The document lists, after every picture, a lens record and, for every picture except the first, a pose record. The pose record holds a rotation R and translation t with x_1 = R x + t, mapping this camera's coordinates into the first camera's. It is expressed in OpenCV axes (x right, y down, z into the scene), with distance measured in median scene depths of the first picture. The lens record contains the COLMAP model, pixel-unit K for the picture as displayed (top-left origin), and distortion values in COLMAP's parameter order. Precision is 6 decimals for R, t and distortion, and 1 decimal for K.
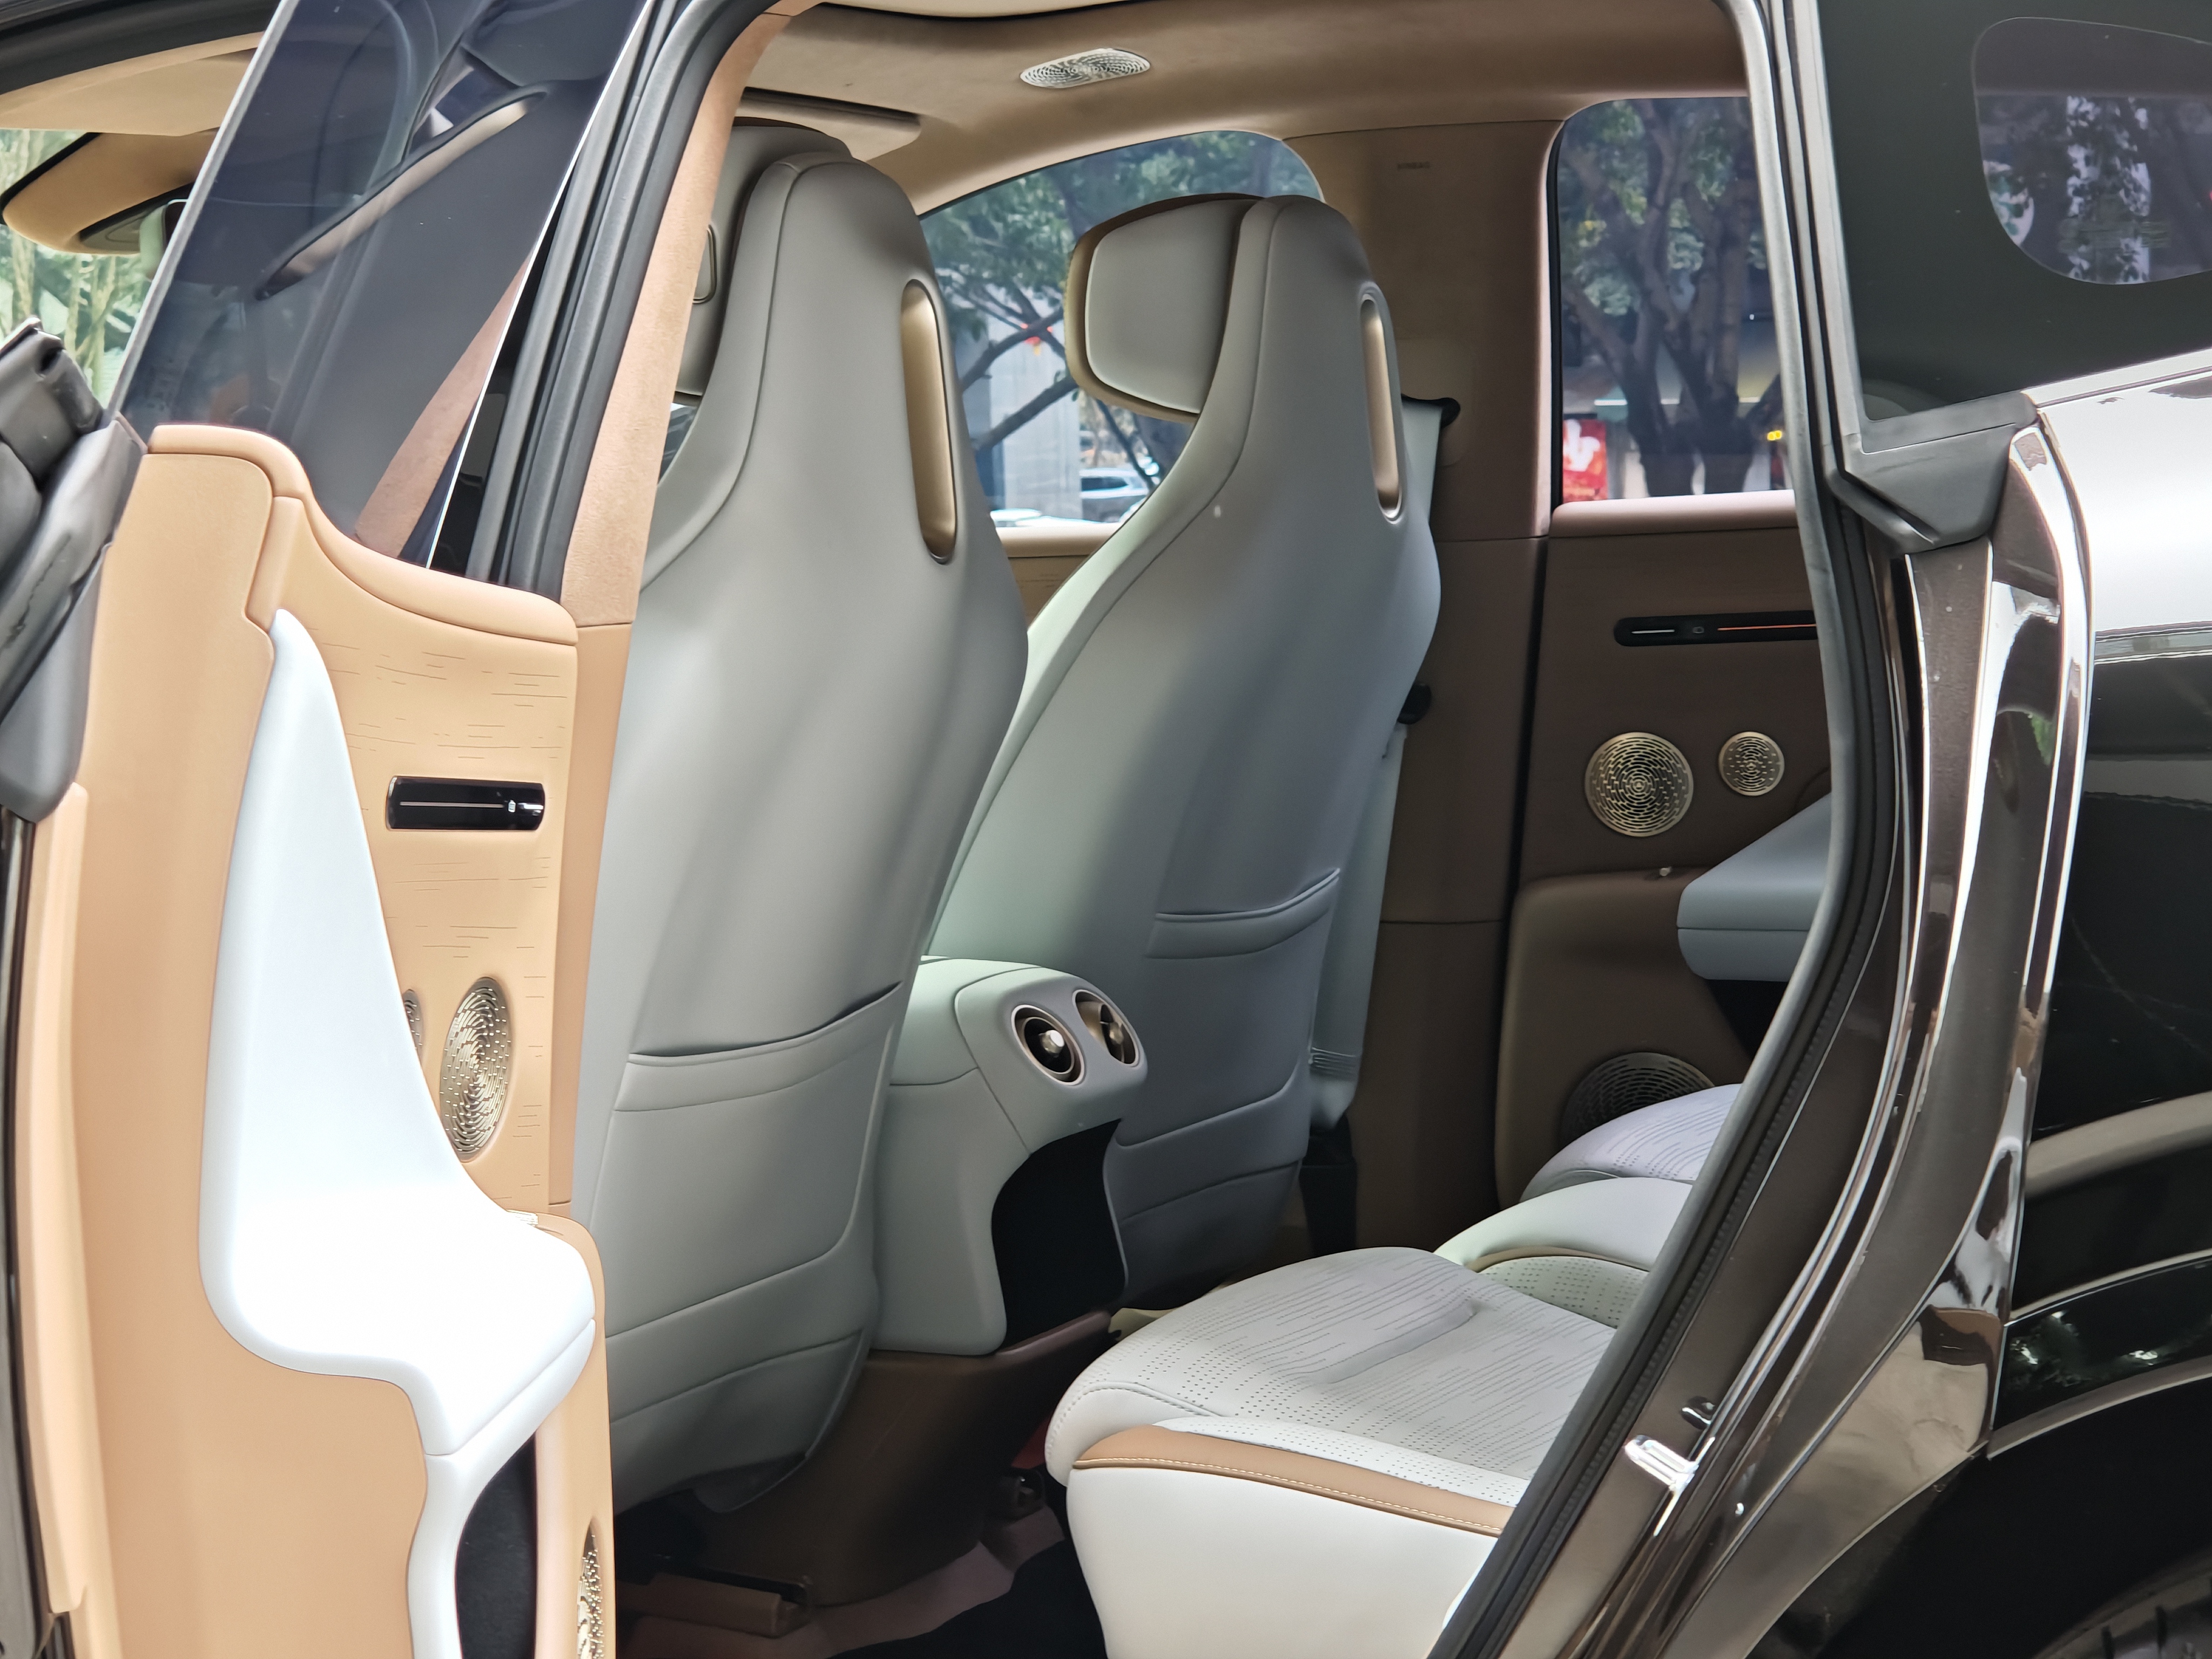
lens RADIAL K [[4850.2, 0, 1070.6], [0, 4850.2, 773.6], [0, 0, 1]] dist [0.216802, -0.060221]
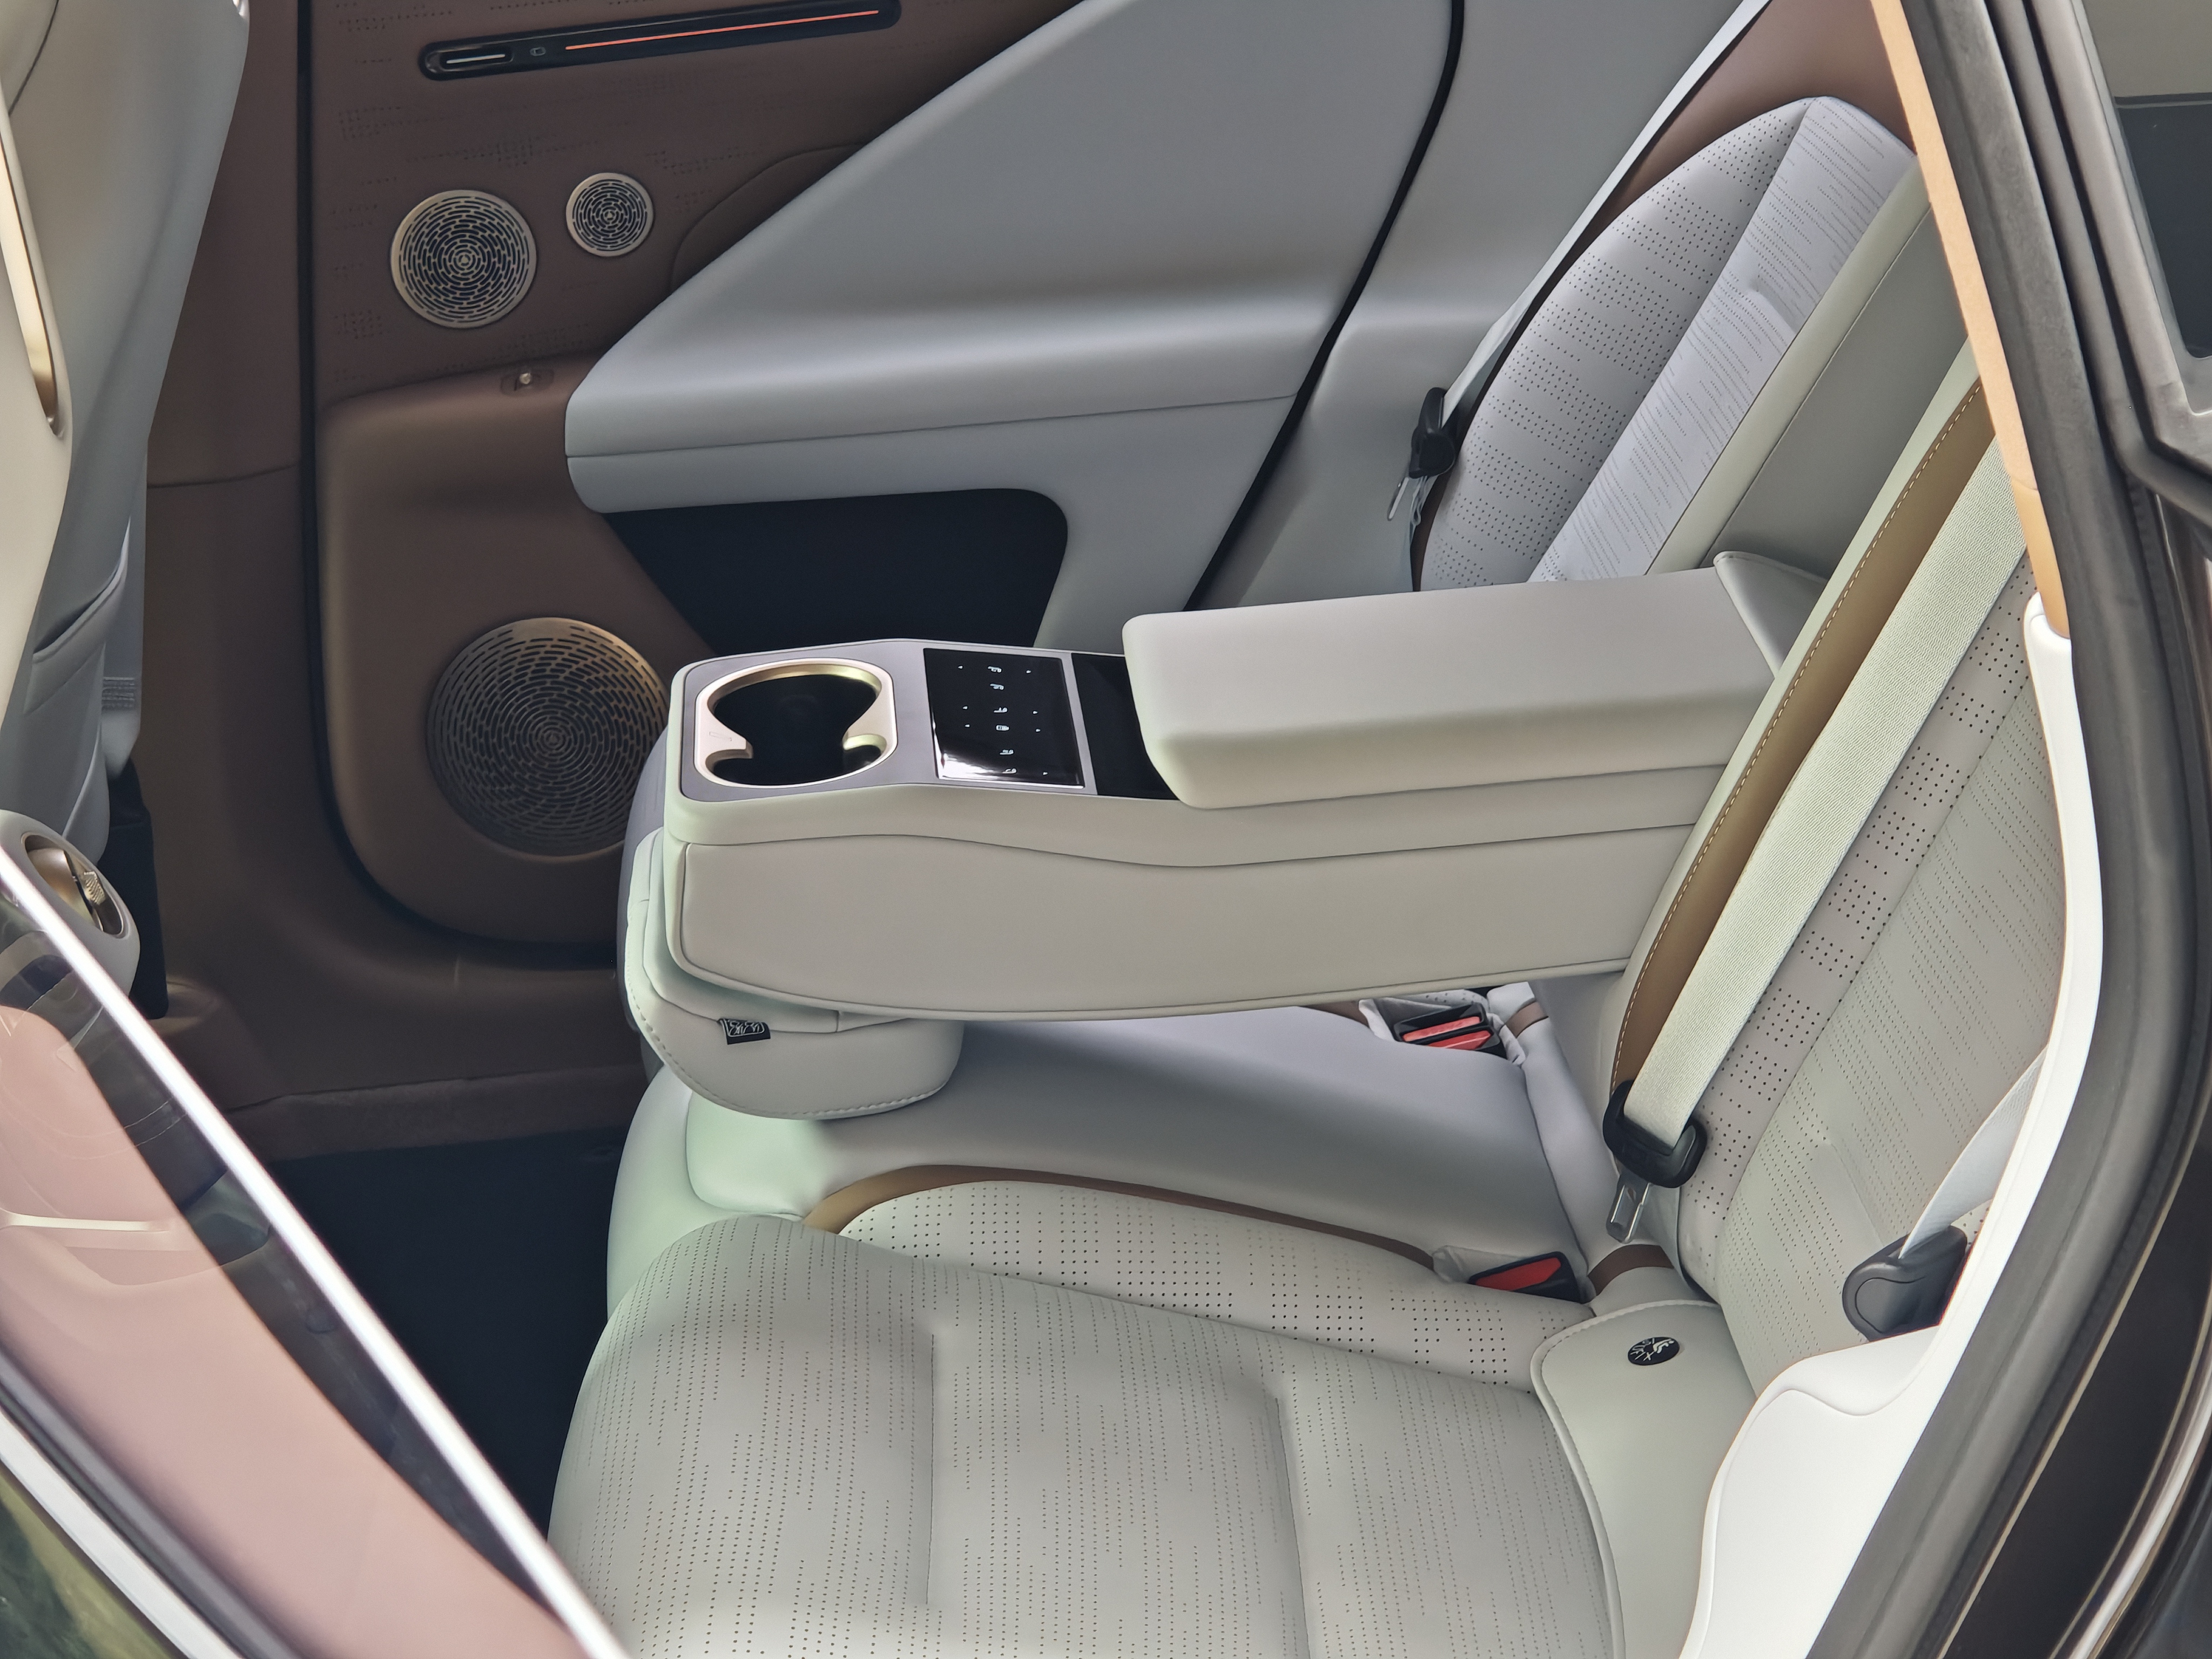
lens RADIAL K [[4845.4, 0, 1106.0], [0, 4845.4, 829.5], [0, 0, 1]] dist [0.118584, 0.051942]
pose [[0.874292, -0.206961, 0.439068, -0.166100], [0.082662, 0.954817, 0.285466, -0.139314], [-0.478311, -0.213286, 0.851897, 0.357282]]
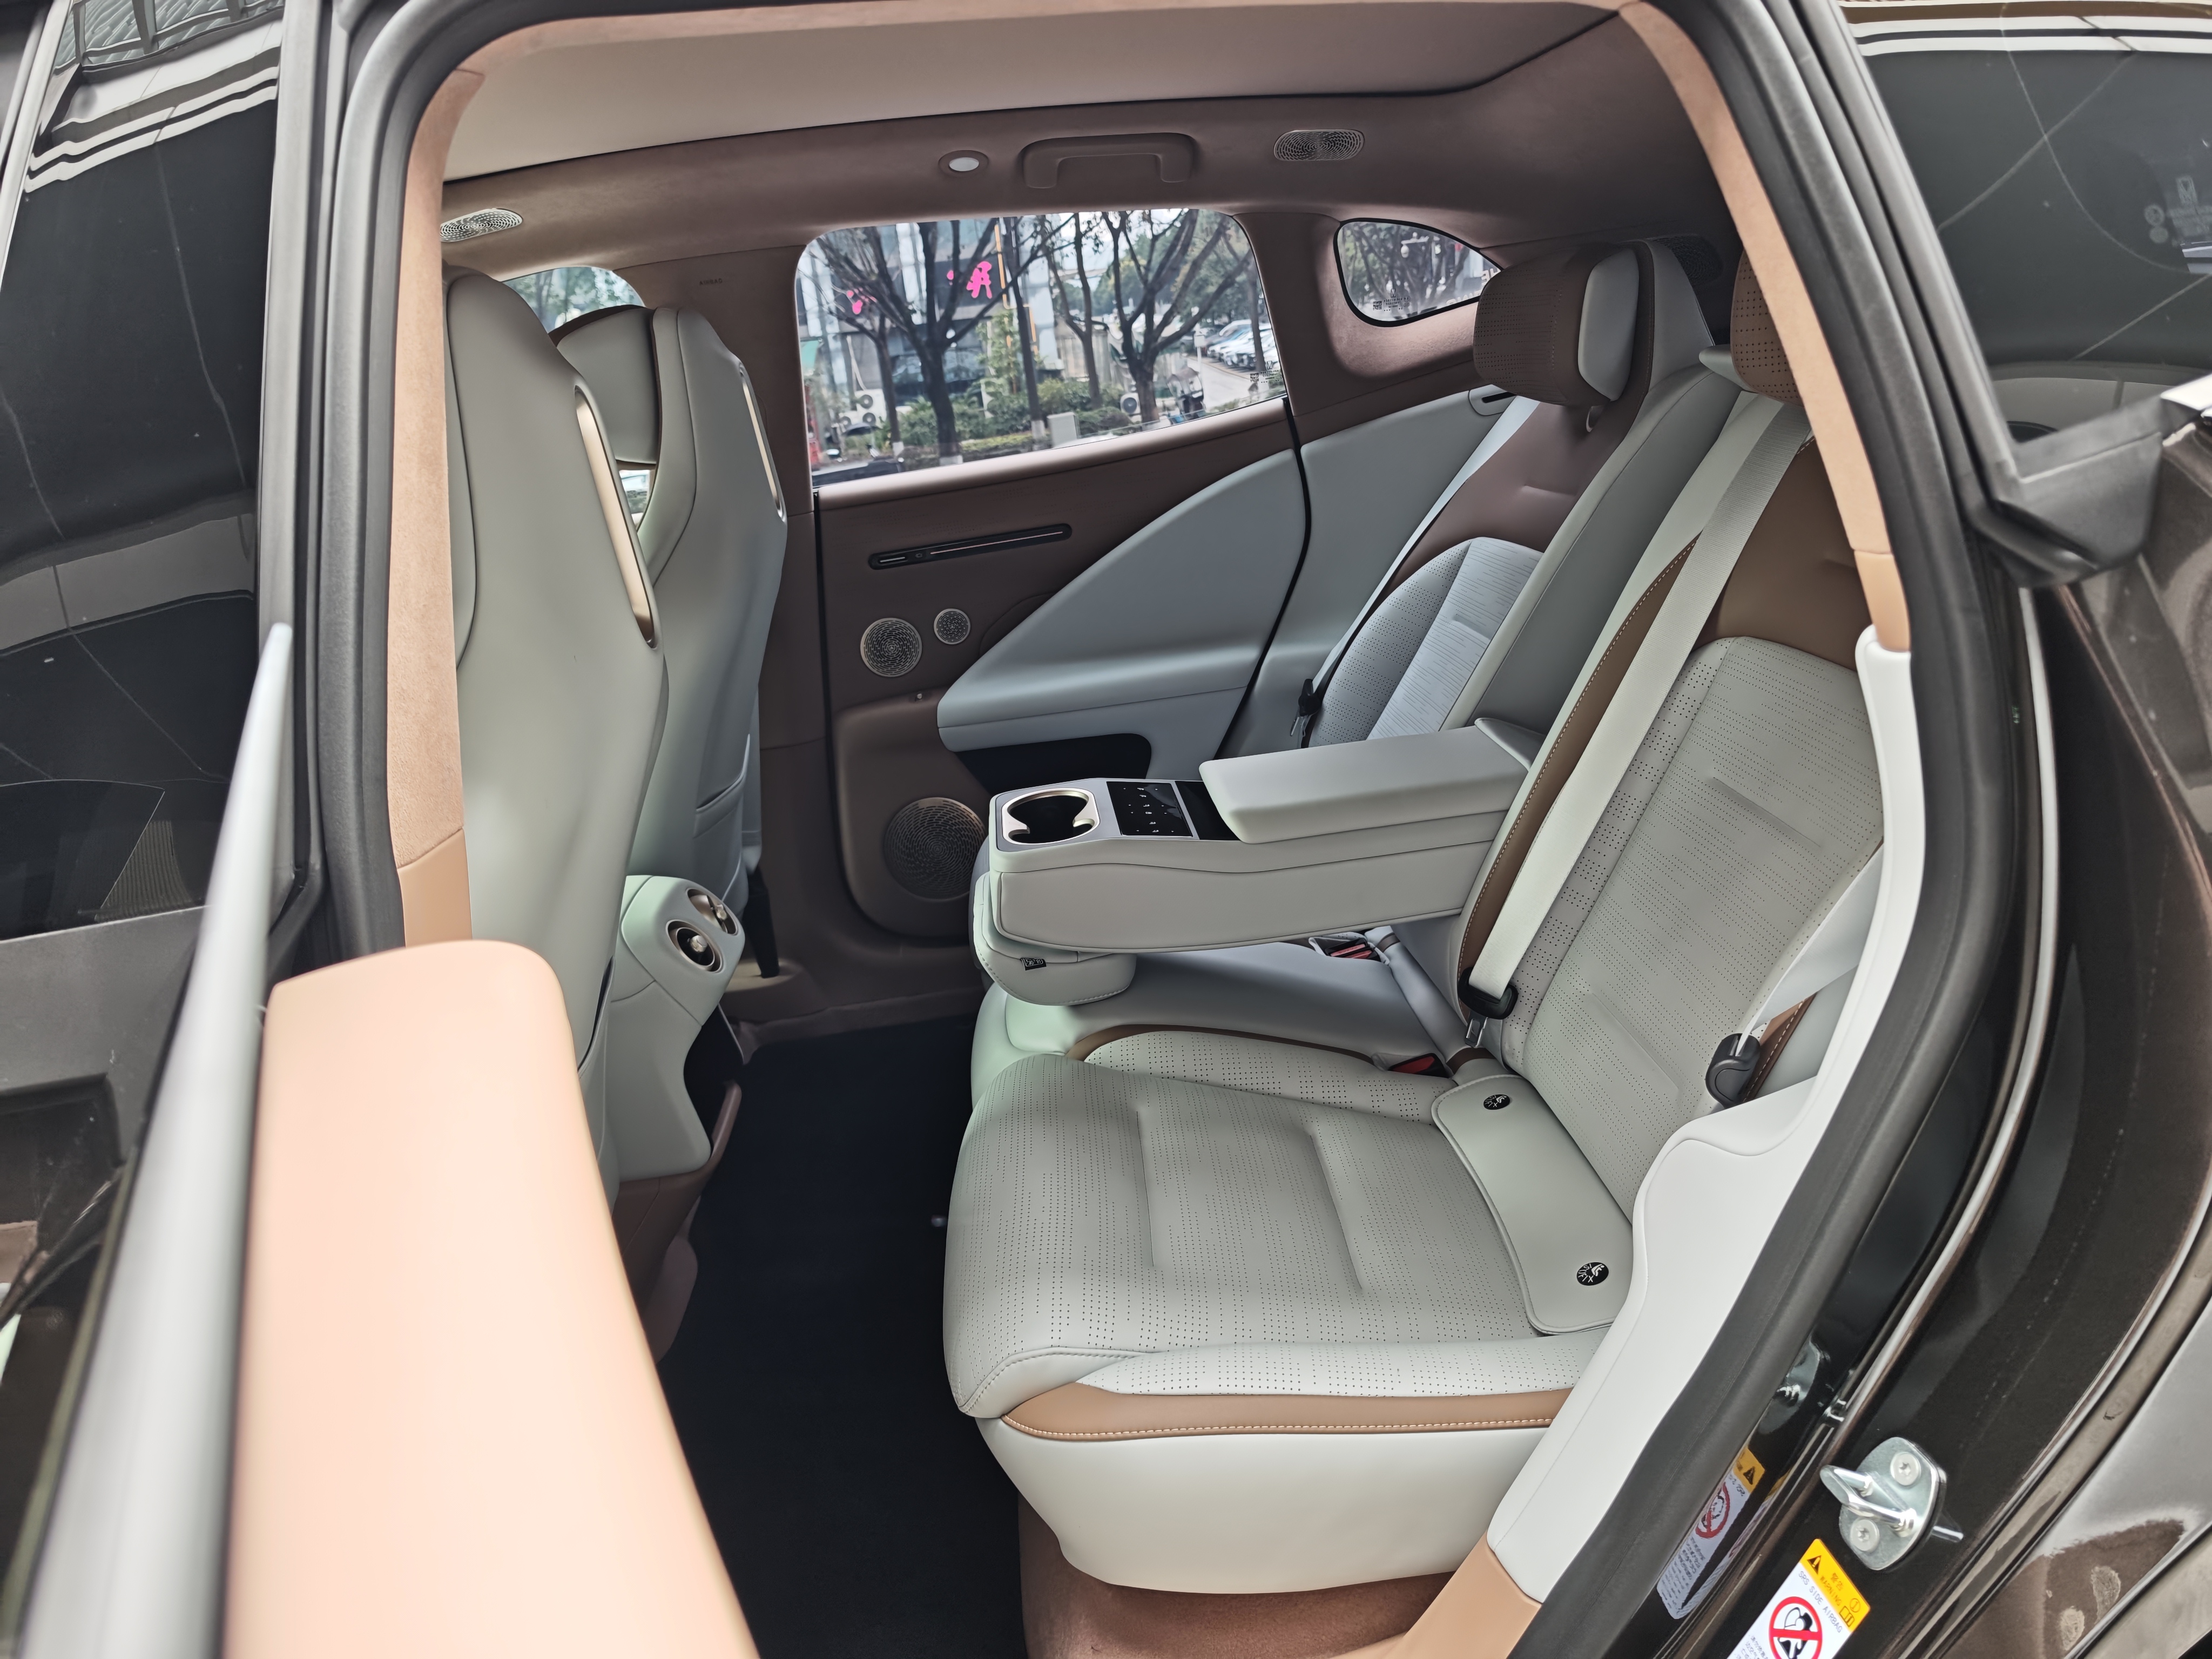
lens RADIAL K [[1529.6, 0, 1114.2], [0, 1529.6, 828.7], [0, 0, 1]] dist [0.068857, -0.123071]
pose [[0.864777, -0.225458, 0.448698, -0.089711], [0.129904, 0.963568, 0.233800, -0.063102], [-0.485063, -0.143897, 0.862559, 0.560297]]
